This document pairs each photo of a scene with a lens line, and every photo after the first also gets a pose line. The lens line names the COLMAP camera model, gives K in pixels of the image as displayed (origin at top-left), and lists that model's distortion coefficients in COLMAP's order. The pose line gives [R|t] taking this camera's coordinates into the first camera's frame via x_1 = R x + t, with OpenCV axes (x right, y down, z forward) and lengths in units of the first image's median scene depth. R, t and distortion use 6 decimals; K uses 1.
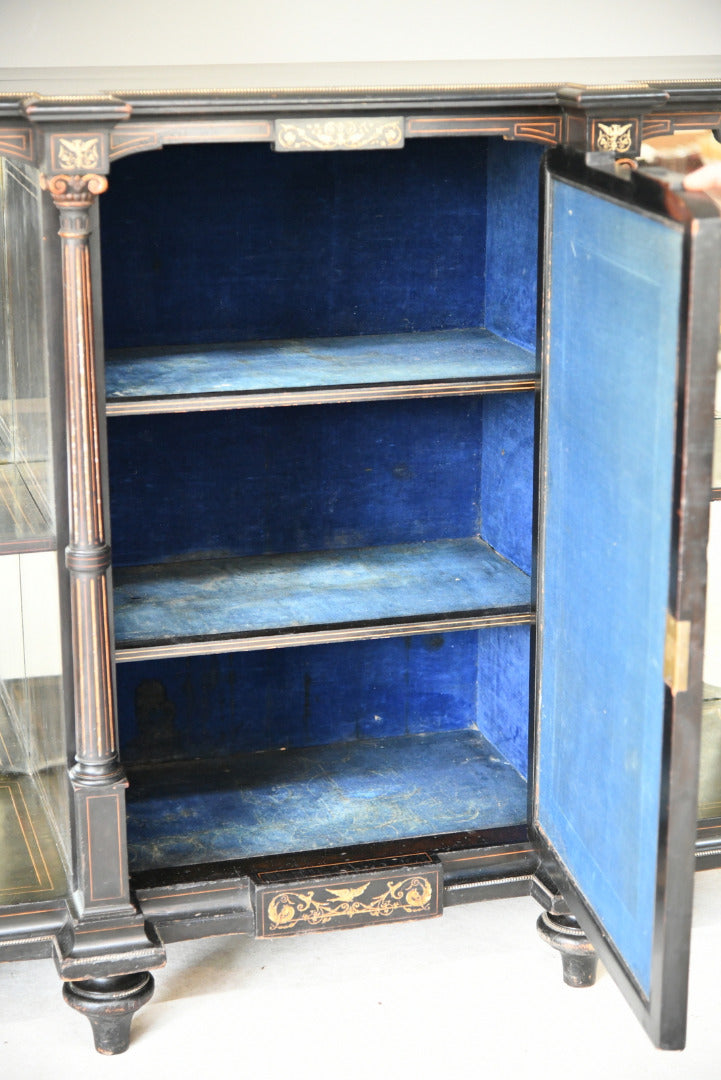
lens RADIAL K [[2036.1, 0, 360.1], [0, 2036.1, 553.9], [0, 0, 1]] dist [-0.028811, 0.043338]
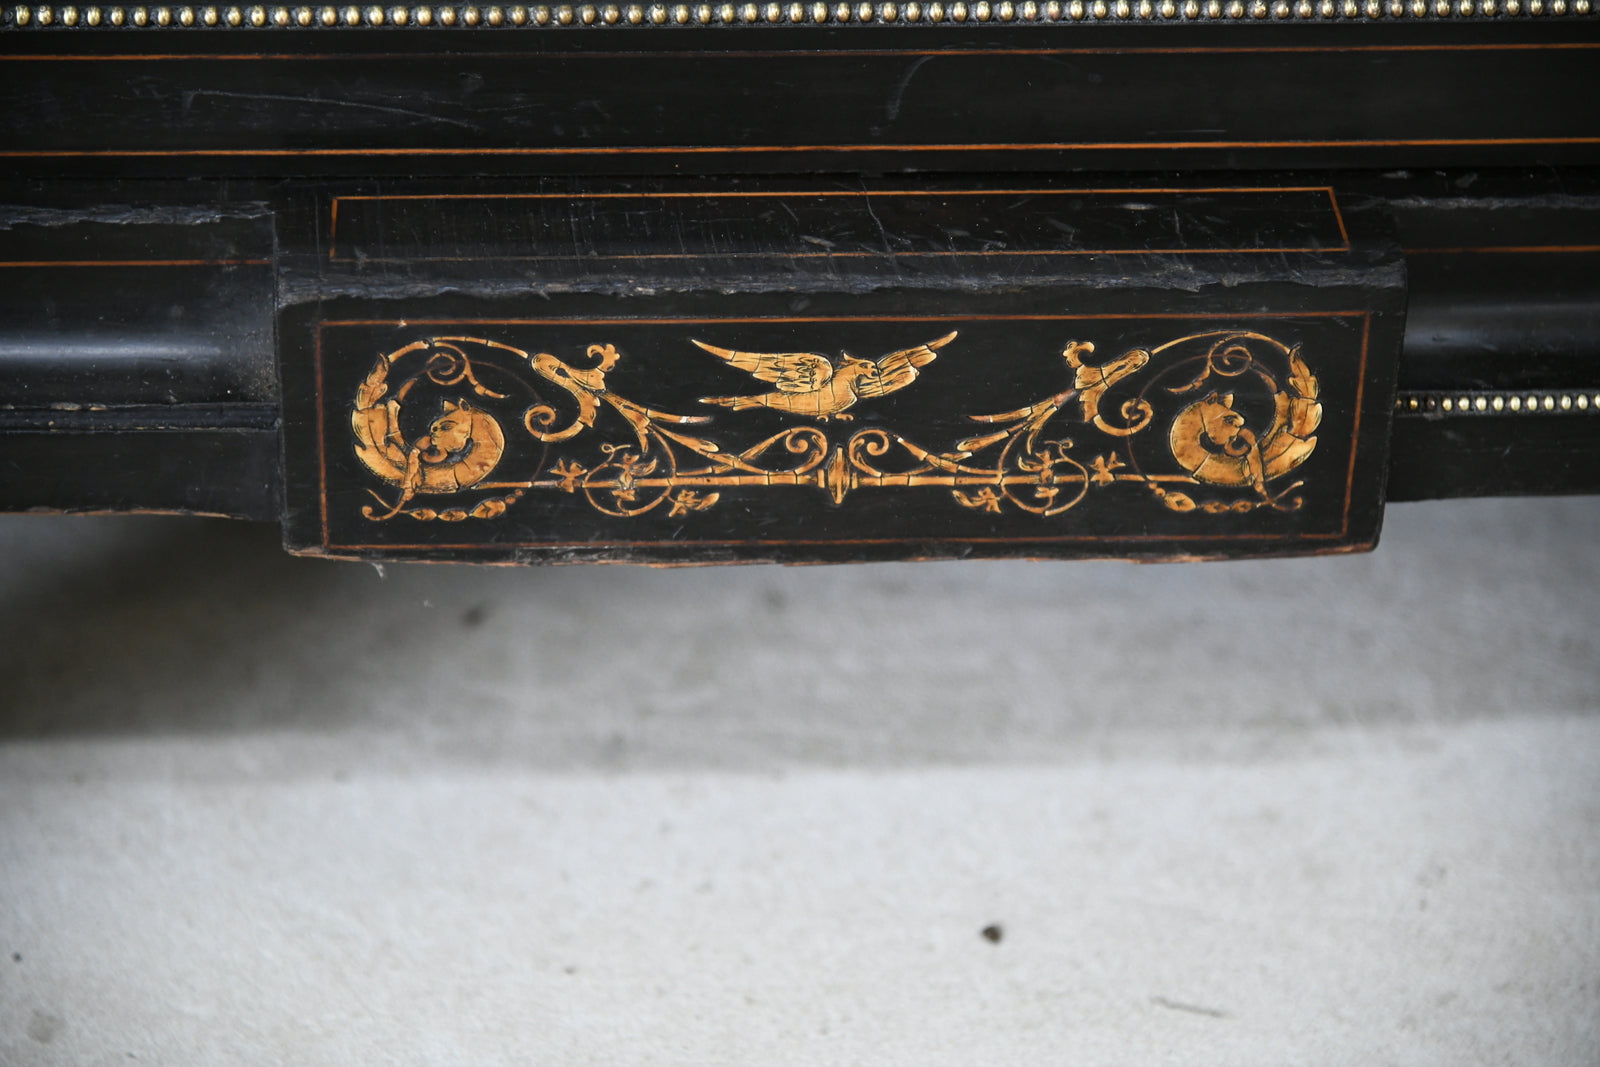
lens RADIAL K [[4618.7, 0, 800.0], [0, 4618.7, 533.5], [0, 0, 1]] dist [-0.003391, 1.543328]
pose [[0.975763, 0.144098, -0.164690, 0.059307], [-0.086226, 0.944880, 0.315859, 0.056038], [0.201127, -0.294003, 0.934404, 0.634484]]
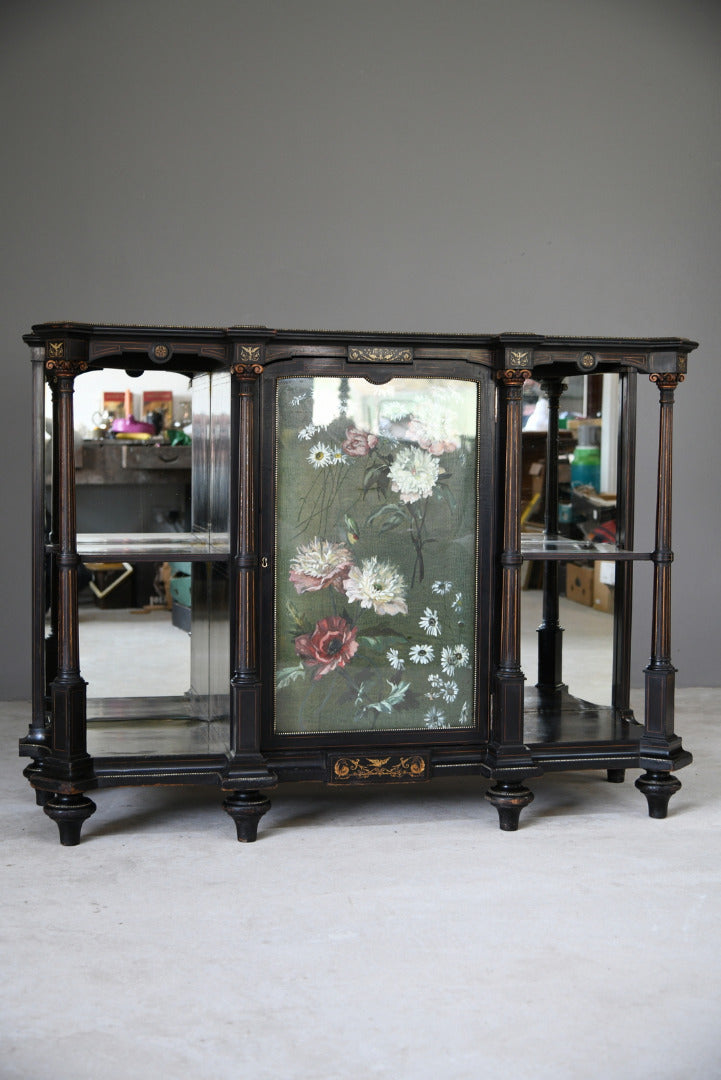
lens RADIAL K [[1528.0, 0, 339.4], [0, 1528.0, 539.0], [0, 0, 1]] dist [-0.017688, 0.010258]
pose [[0.996870, 0.014642, -0.077696, 0.063599], [-0.031618, 0.974530, -0.222016, 0.280479], [0.072467, 0.223777, 0.971943, -0.388815]]
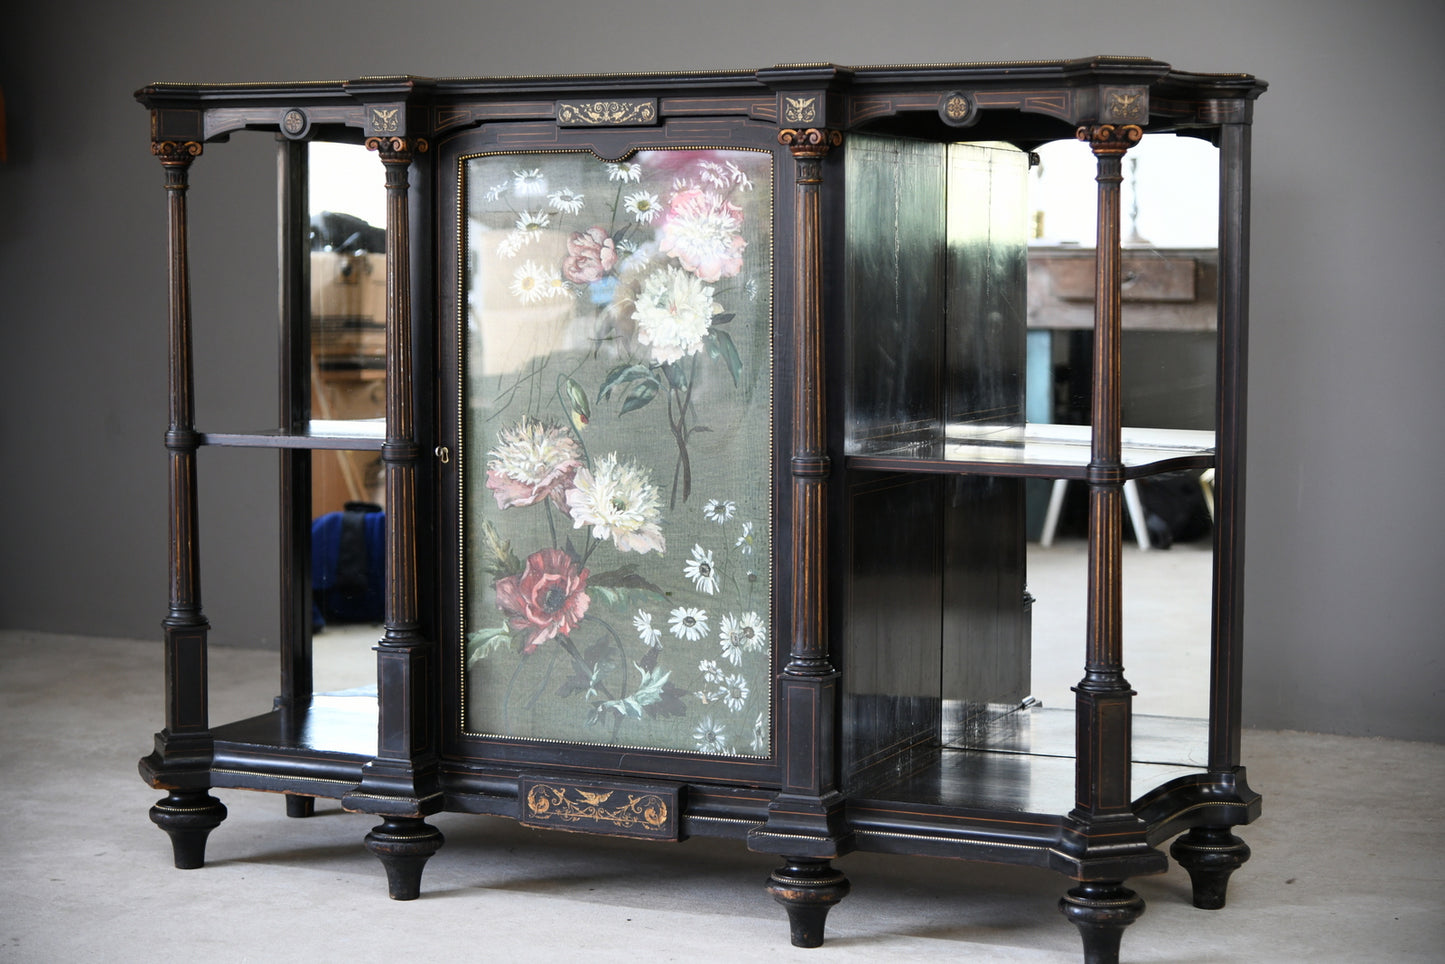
lens RADIAL K [[2724.3, 0, 694.7], [0, 2724.3, 477.9], [0, 0, 1]] dist [-0.028811, 0.043338]
pose [[0.761455, 0.054853, -0.645892, 0.979984], [-0.187131, 0.972592, -0.138014, 0.193664], [0.620619, 0.225957, 0.750850, -0.104136]]
